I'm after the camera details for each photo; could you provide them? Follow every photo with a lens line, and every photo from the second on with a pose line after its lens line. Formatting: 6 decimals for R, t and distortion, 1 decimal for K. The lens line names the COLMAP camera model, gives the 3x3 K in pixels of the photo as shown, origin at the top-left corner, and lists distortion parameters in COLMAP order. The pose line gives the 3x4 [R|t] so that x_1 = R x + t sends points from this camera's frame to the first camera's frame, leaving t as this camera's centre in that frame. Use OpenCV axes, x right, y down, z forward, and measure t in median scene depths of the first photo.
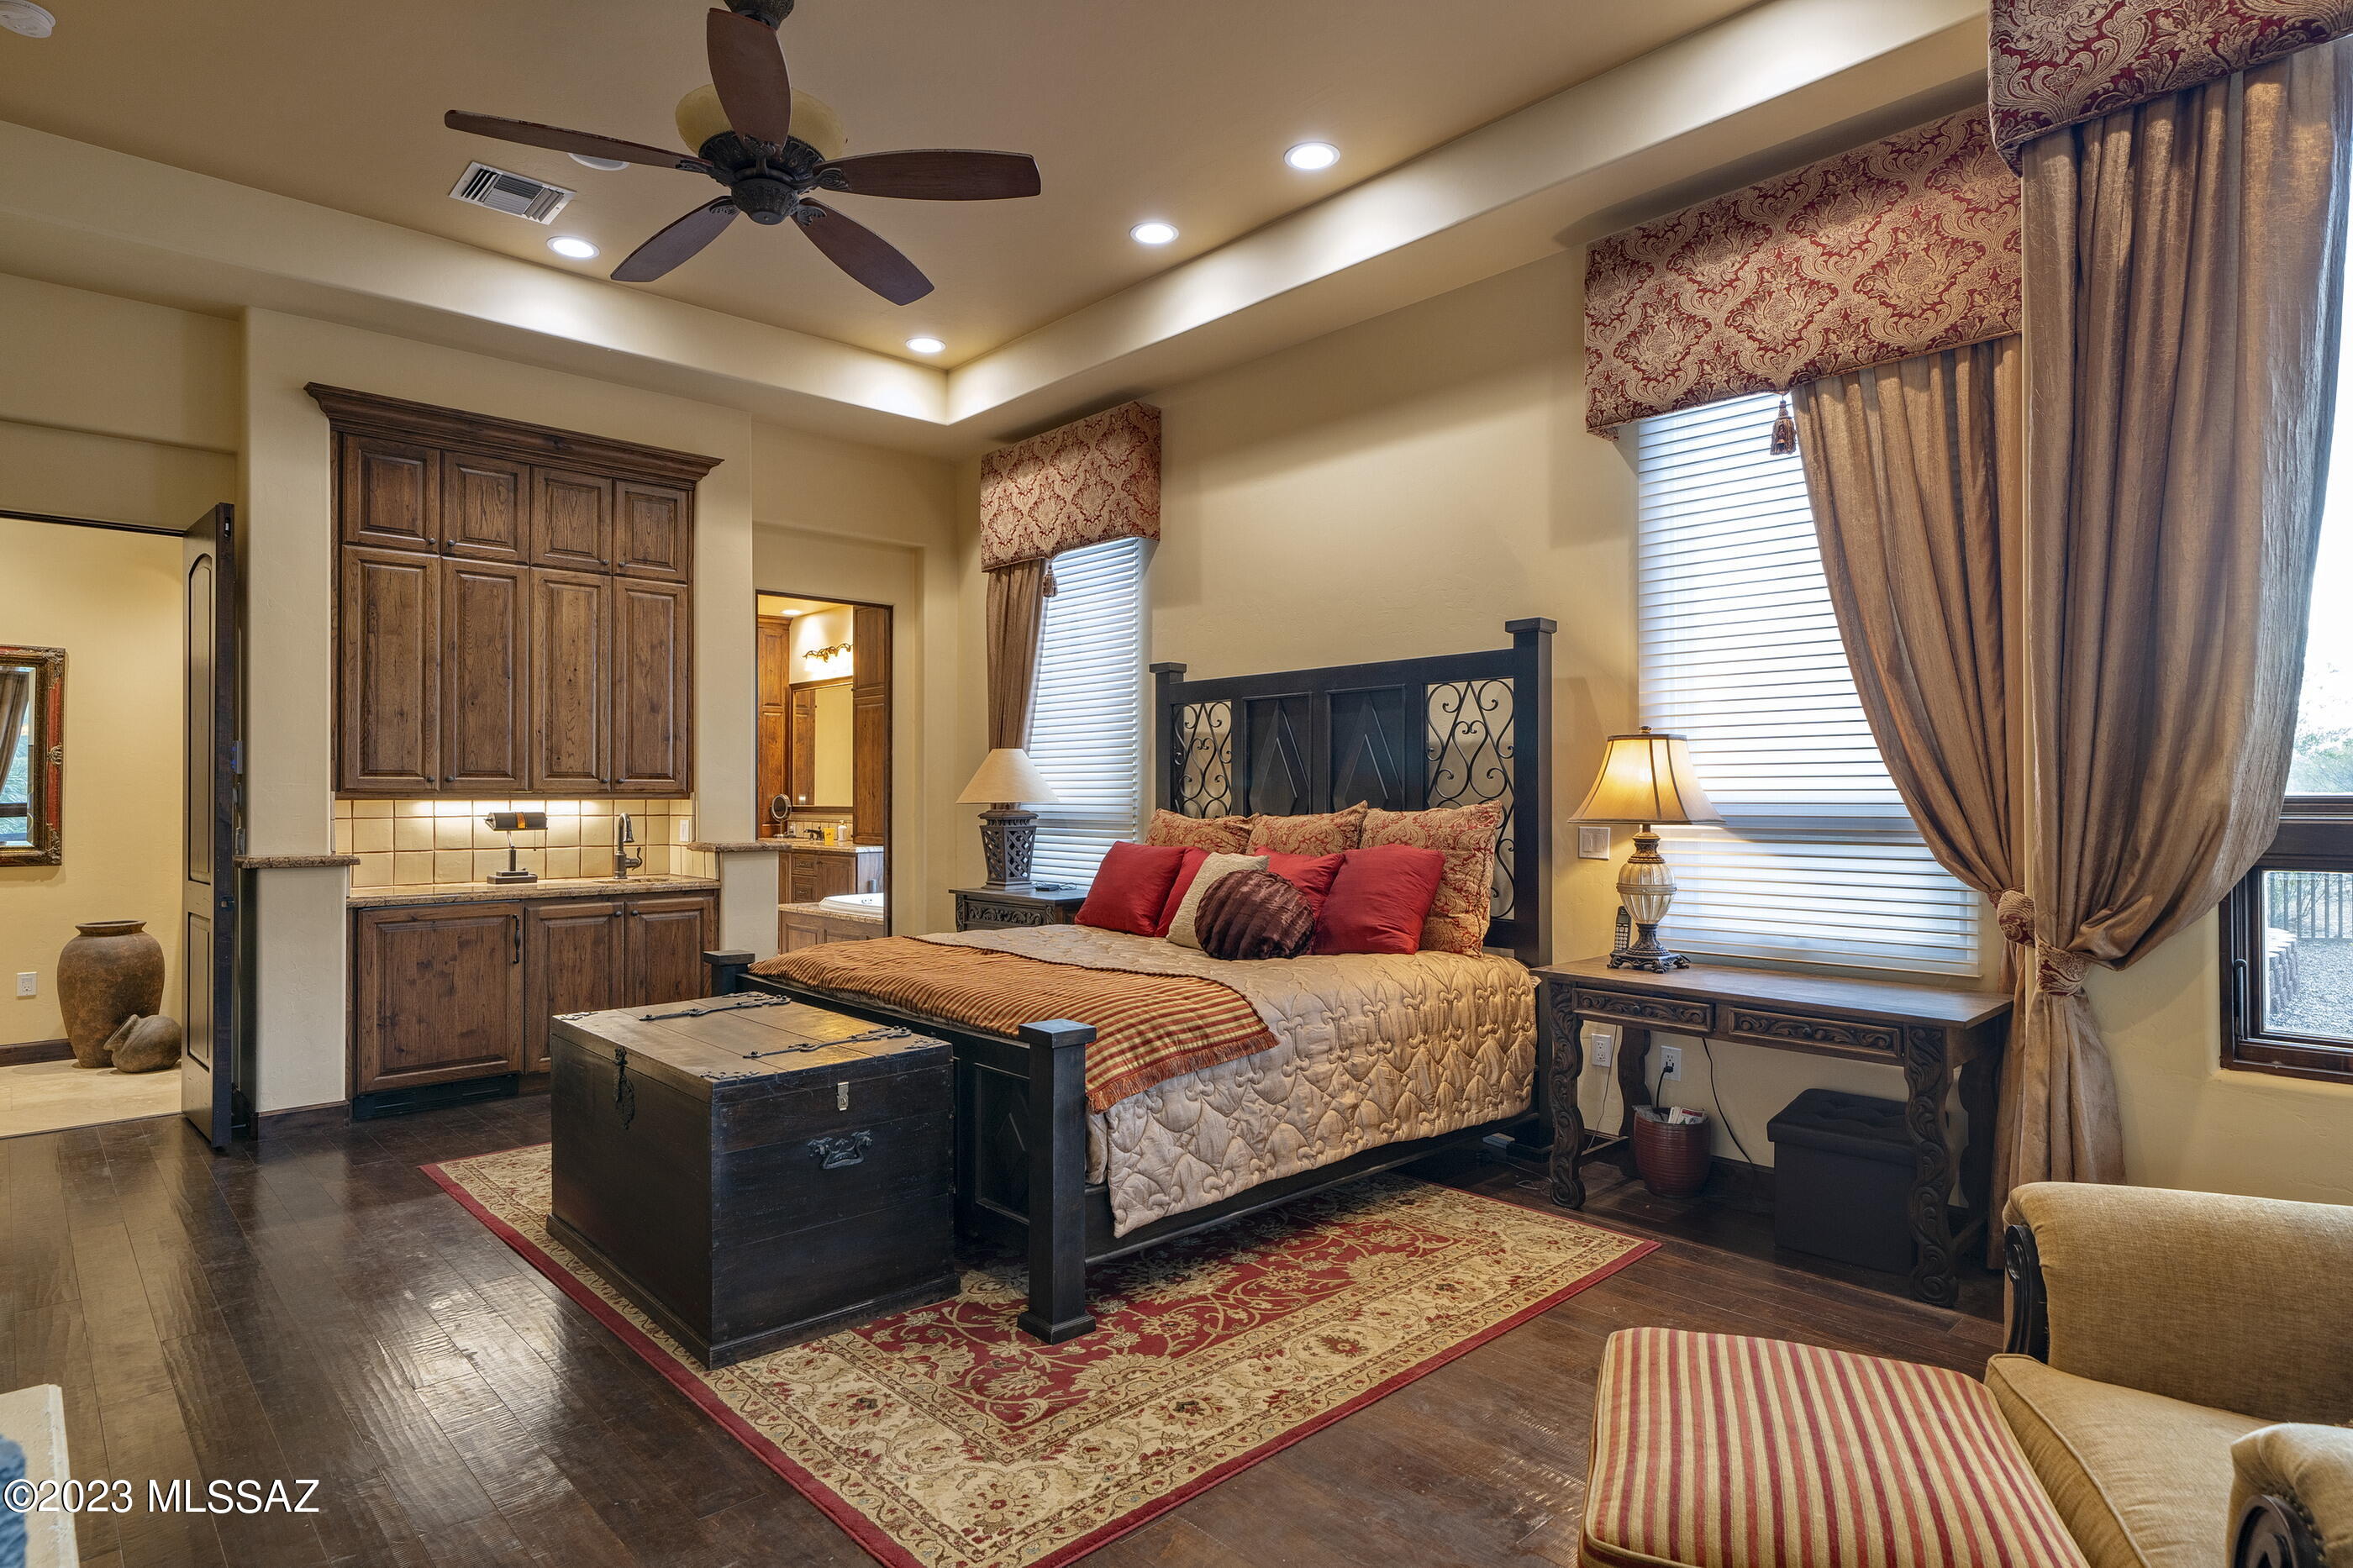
lens RADIAL K [[1210.3, 0, 1176.5], [0, 1210.3, 784.0], [0, 0, 1]] dist [0.001074, 0.000142]
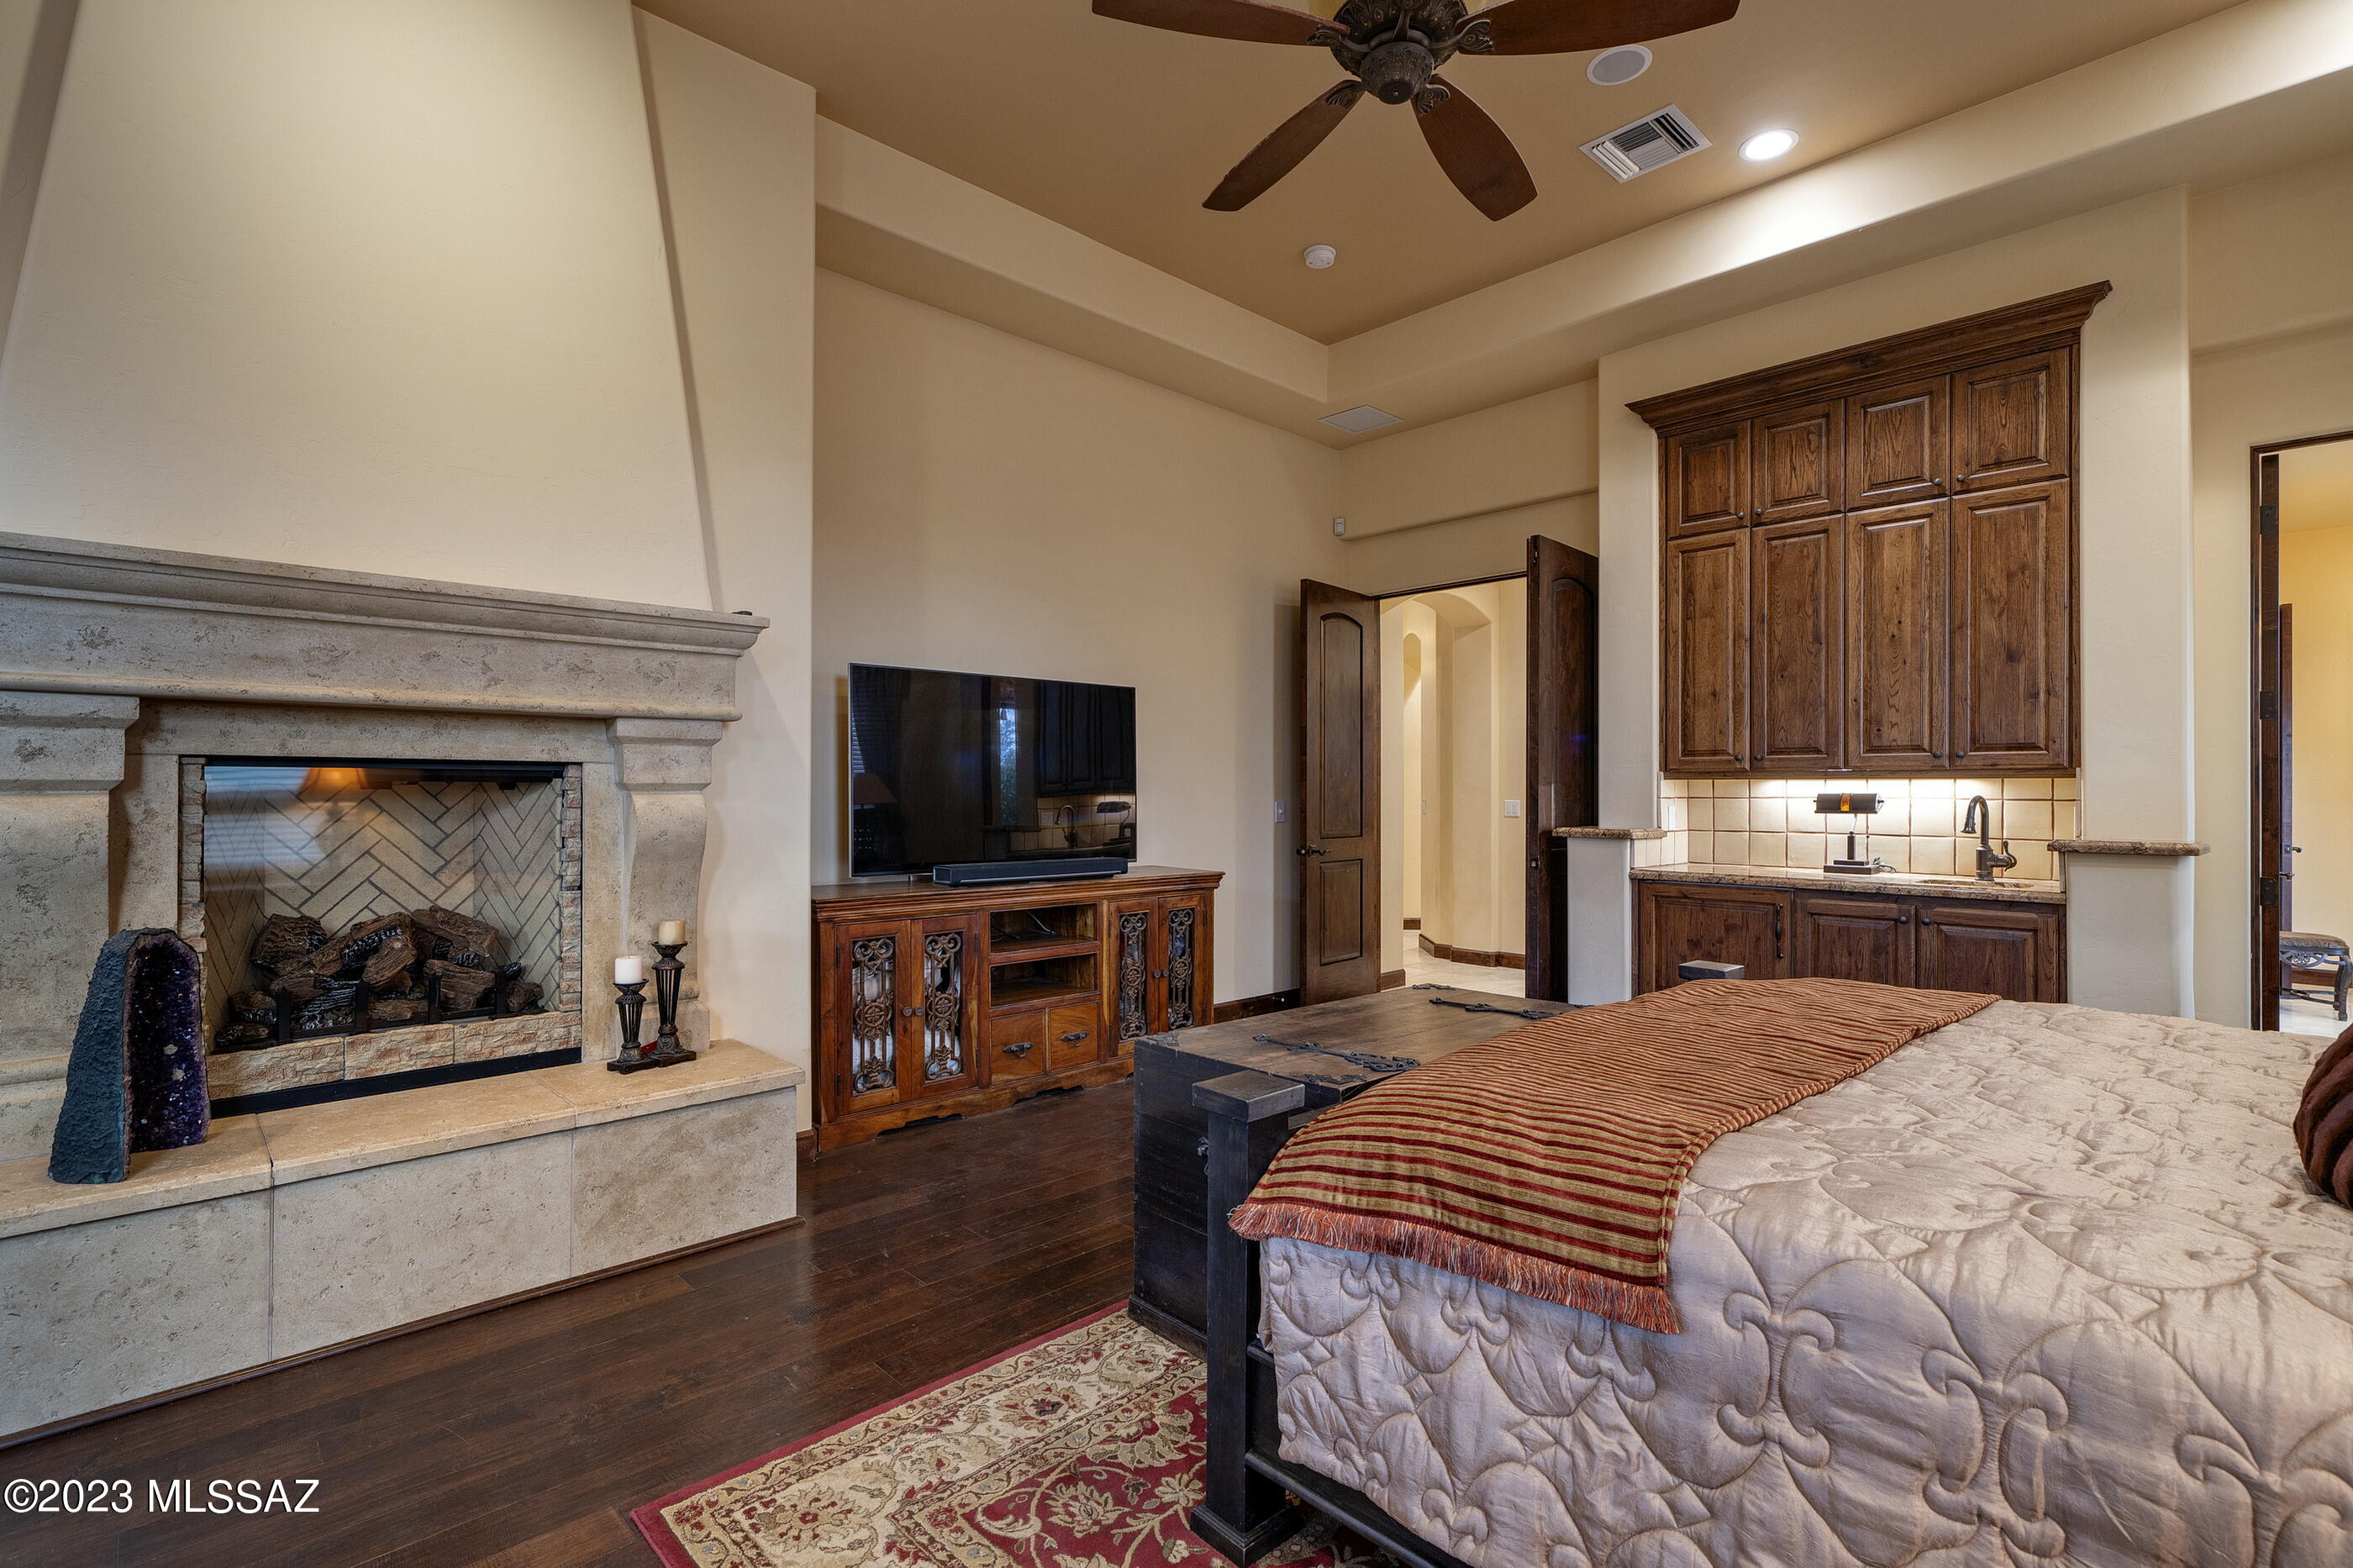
lens RADIAL K [[1137.4, 0, 1176.5], [0, 1137.4, 784.0], [0, 0, 1]] dist [-0.000471, 0.000277]
pose [[0.007515, -0.006311, -0.999952, 0.293751], [0.006433, 0.999960, -0.006263, 0.019231], [0.999951, -0.006386, 0.007555, 0.520746]]
